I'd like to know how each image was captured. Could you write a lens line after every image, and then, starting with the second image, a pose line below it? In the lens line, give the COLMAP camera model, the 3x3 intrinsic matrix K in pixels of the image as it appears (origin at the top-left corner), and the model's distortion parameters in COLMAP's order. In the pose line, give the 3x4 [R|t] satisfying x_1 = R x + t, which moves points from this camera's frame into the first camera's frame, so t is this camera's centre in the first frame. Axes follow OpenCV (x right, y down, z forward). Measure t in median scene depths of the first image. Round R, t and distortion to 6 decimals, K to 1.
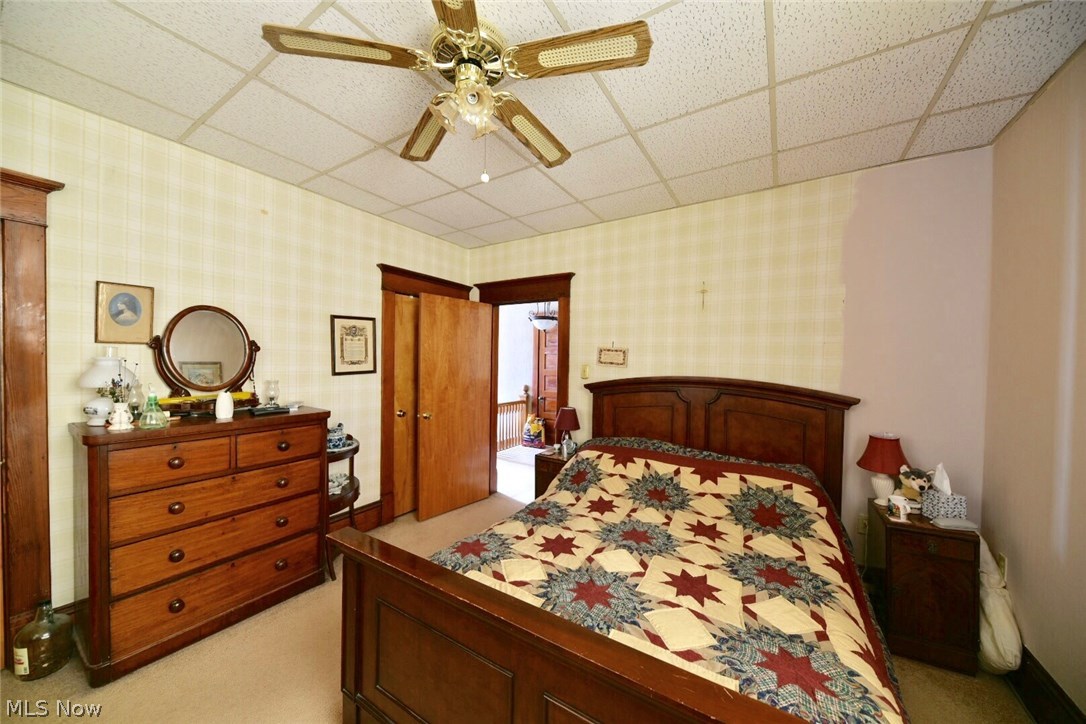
lens RADIAL K [[377.5, 0, 539.8], [0, 377.5, 368.0], [0, 0, 1]] dist [0.018542, -0.009405]
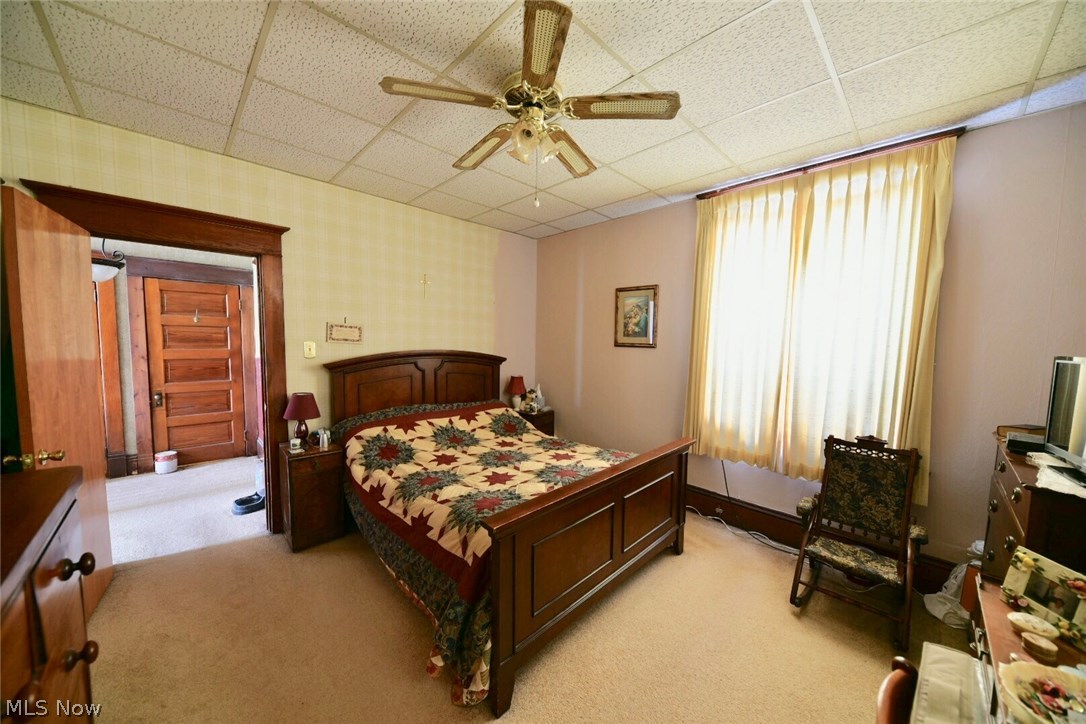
lens RADIAL K [[377.5, 0, 539.8], [0, 377.5, 368.0], [0, 0, 1]] dist [0.018542, -0.009405]
pose [[0.225959, -0.090617, 0.969913, -0.828508], [0.005697, 0.995770, 0.091705, -0.034288], [-0.974120, -0.015196, 0.225519, 0.386445]]
